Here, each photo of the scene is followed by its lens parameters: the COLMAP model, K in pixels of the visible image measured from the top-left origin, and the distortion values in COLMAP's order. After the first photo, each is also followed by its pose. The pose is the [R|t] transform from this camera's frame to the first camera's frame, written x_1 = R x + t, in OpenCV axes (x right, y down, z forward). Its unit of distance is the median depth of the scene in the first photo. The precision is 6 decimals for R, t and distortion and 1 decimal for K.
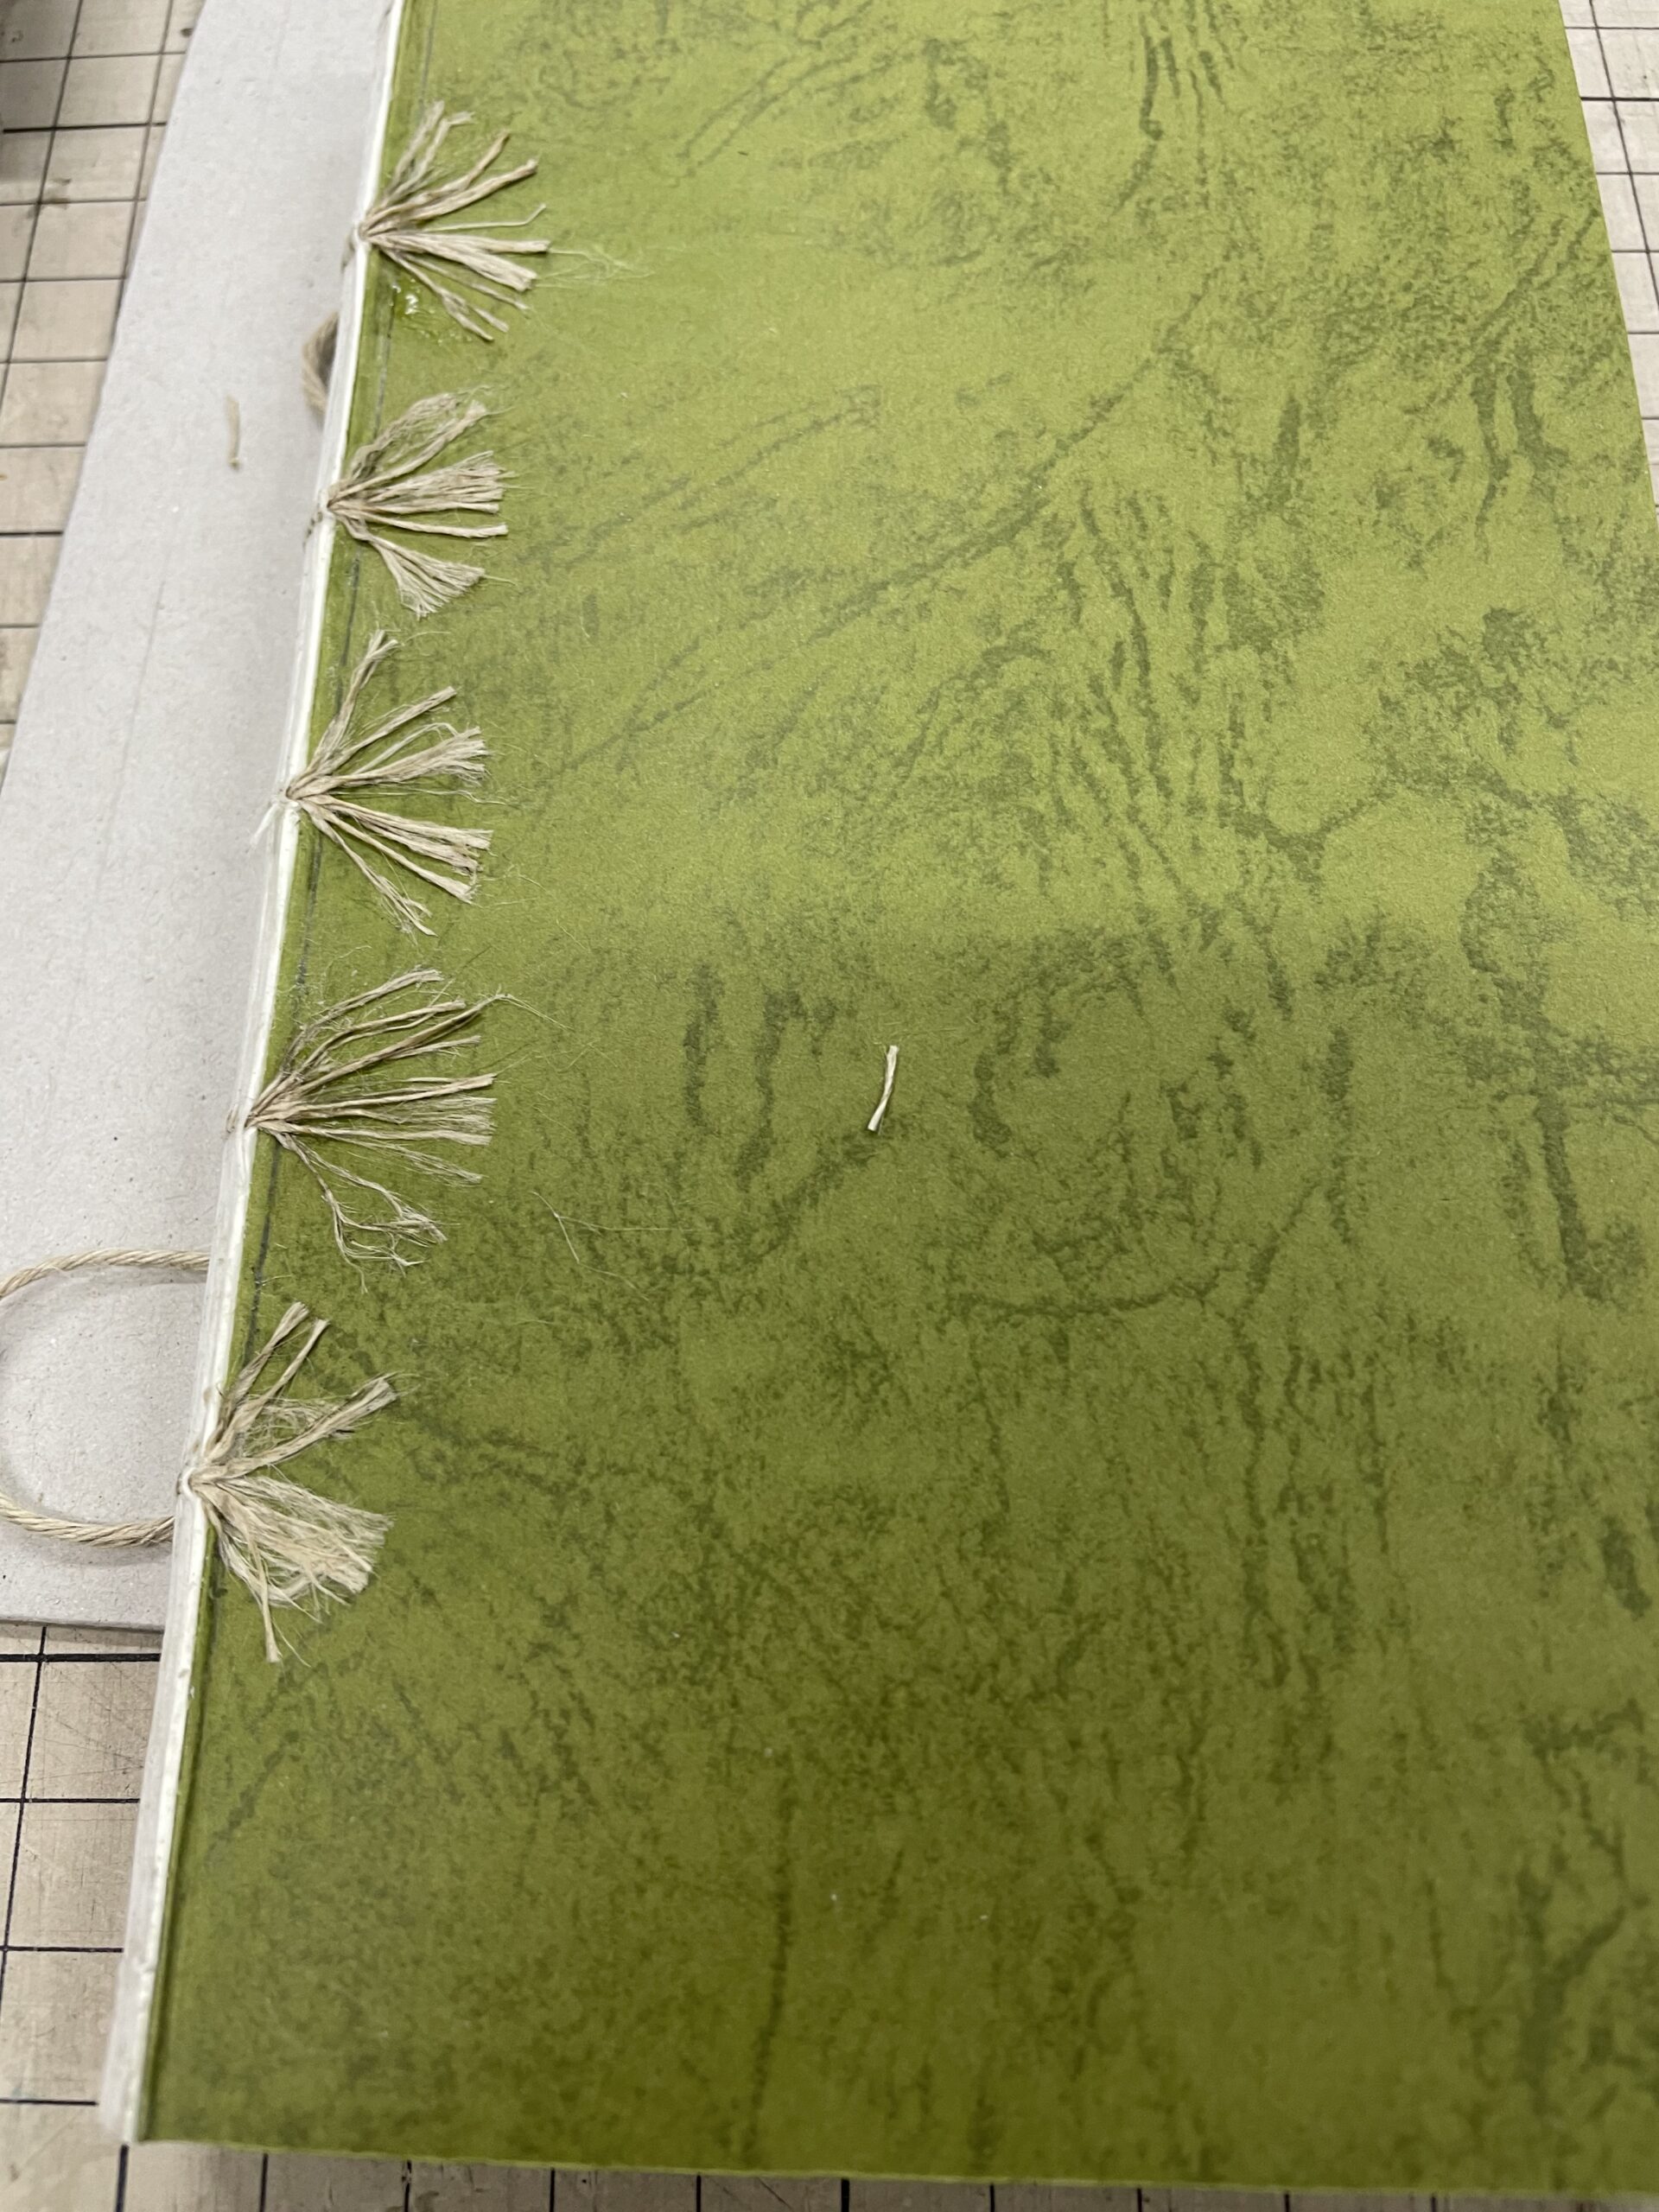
lens RADIAL K [[1876.8, 0, 823.0], [0, 1876.8, 1169.2], [0, 0, 1]] dist [0.086052, -0.176191]
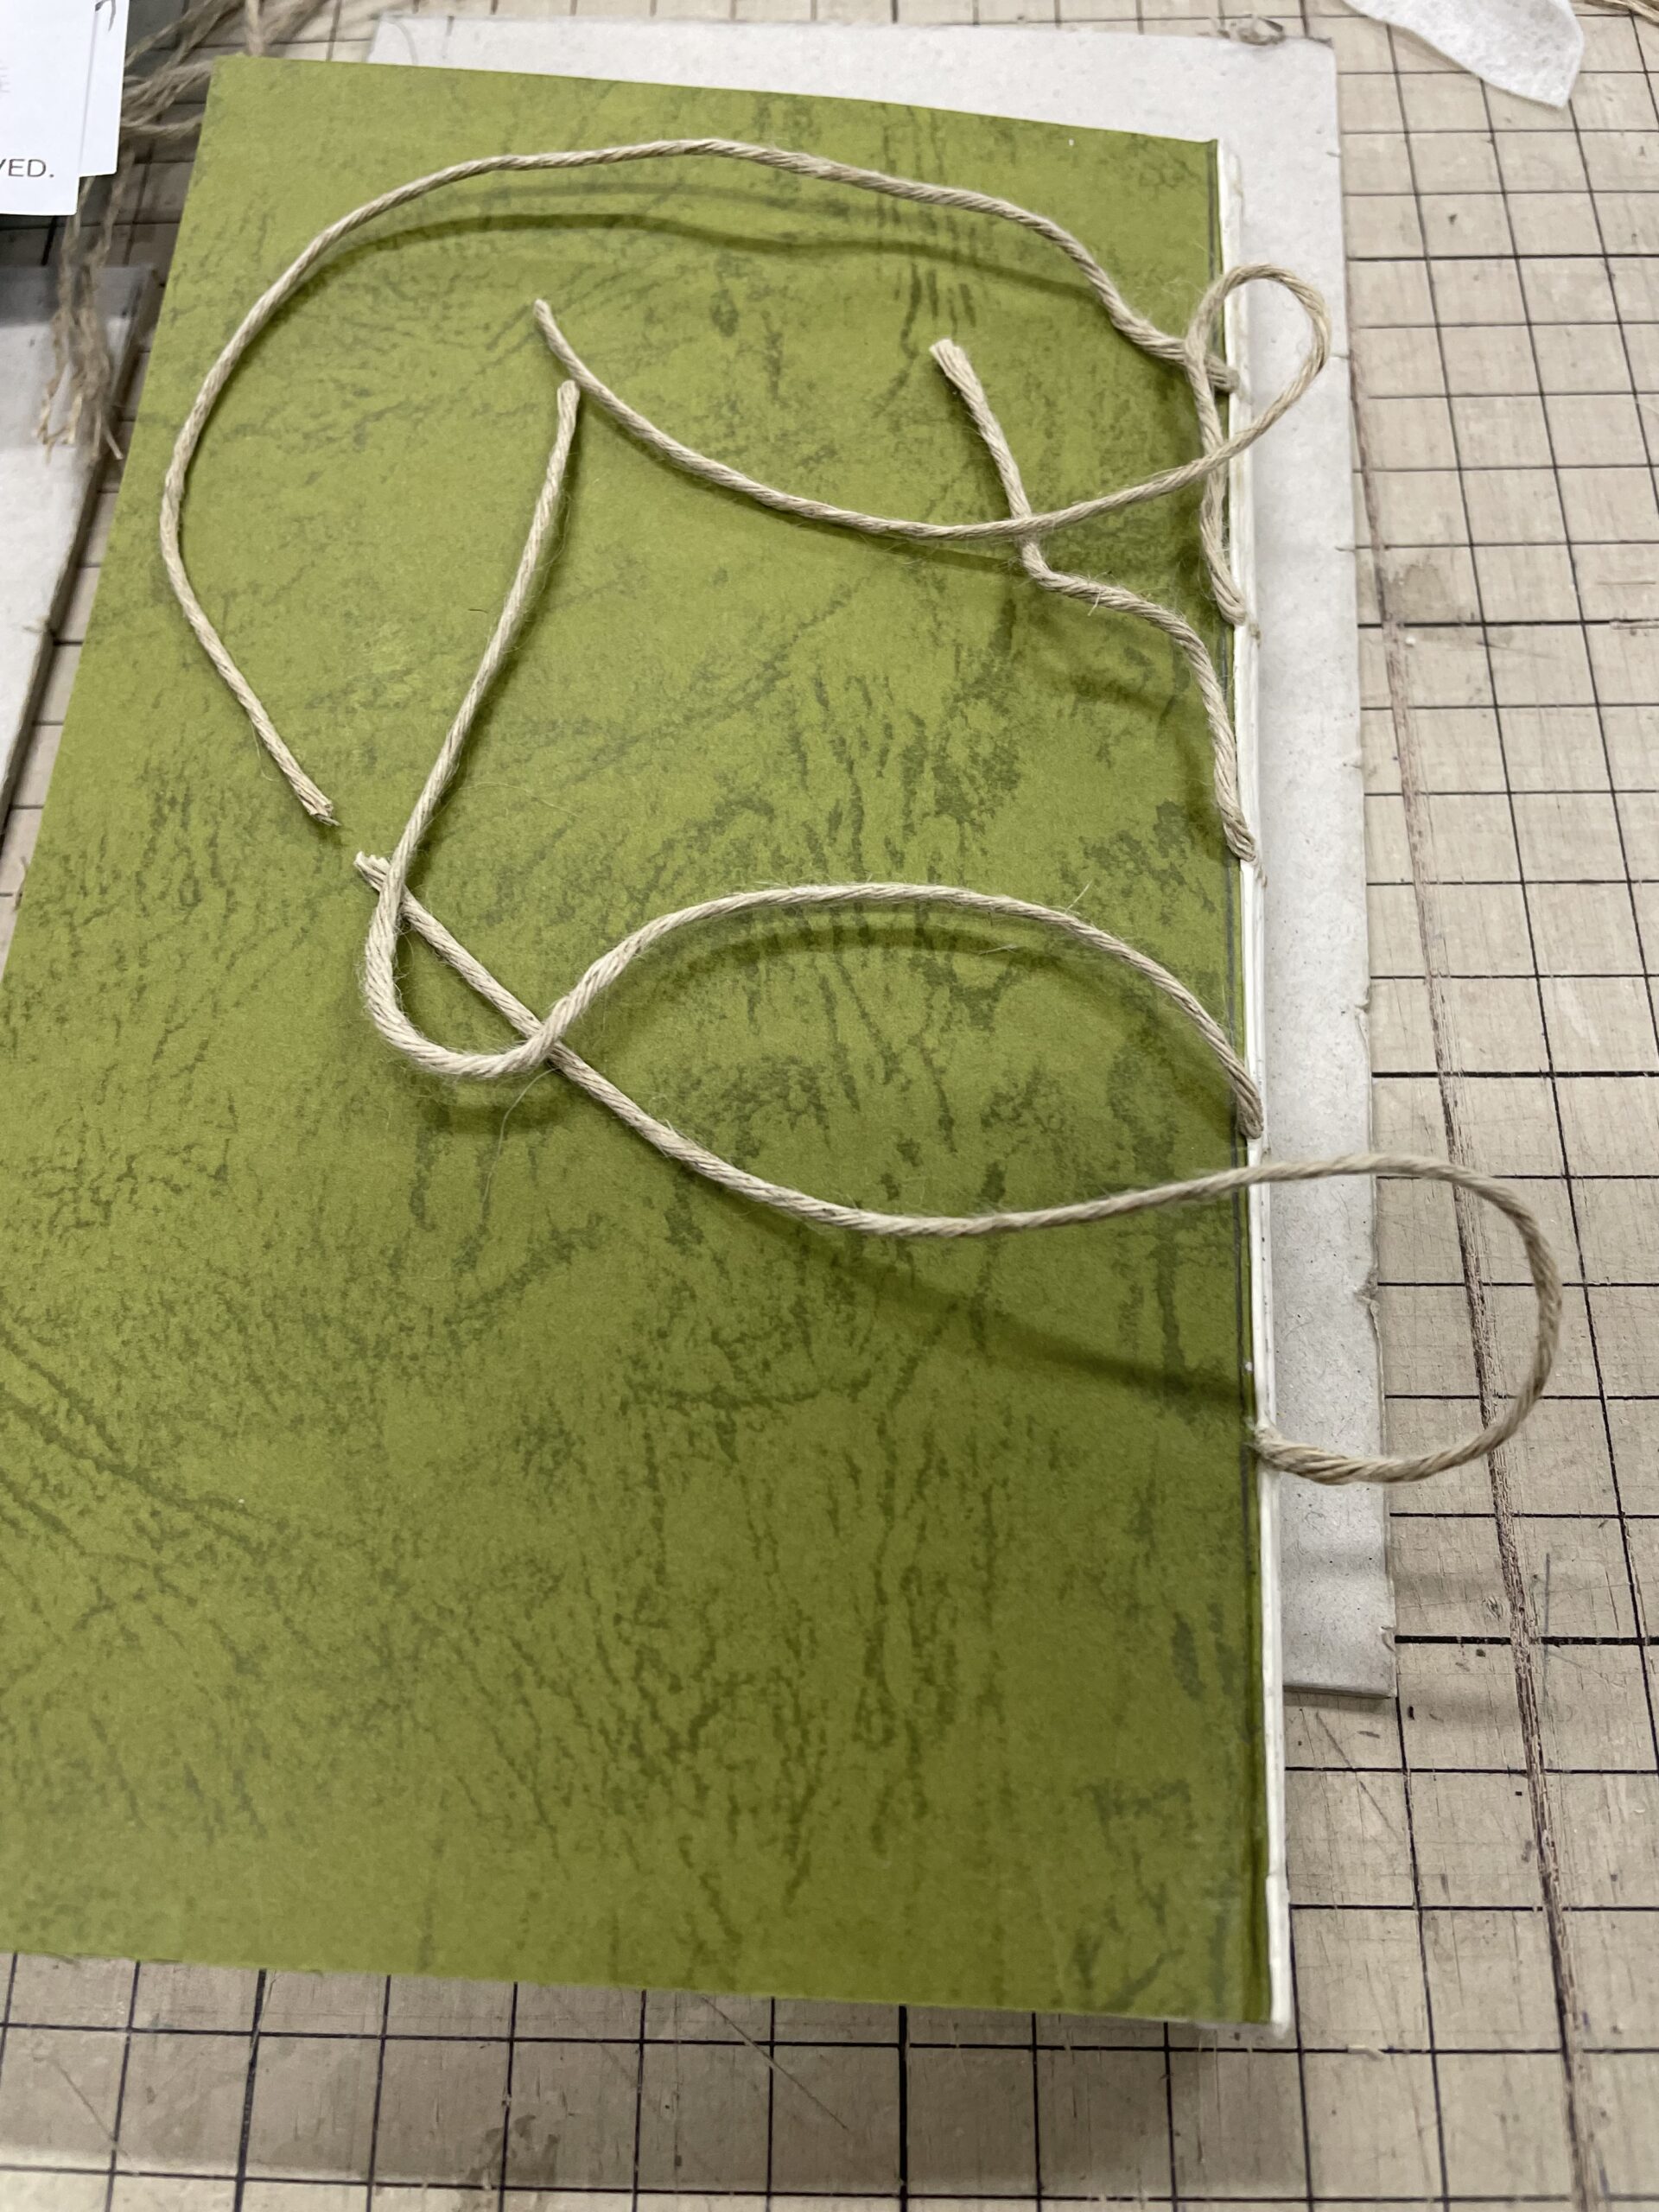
lens RADIAL K [[1876.8, 0, 823.0], [0, 1876.8, 1169.2], [0, 0, 1]] dist [0.086052, -0.176191]
pose [[0.981085, 0.099268, 0.166185, -0.016299], [-0.096861, 0.995043, -0.022547, -0.039508], [-0.167599, 0.006024, 0.985837, -0.101517]]
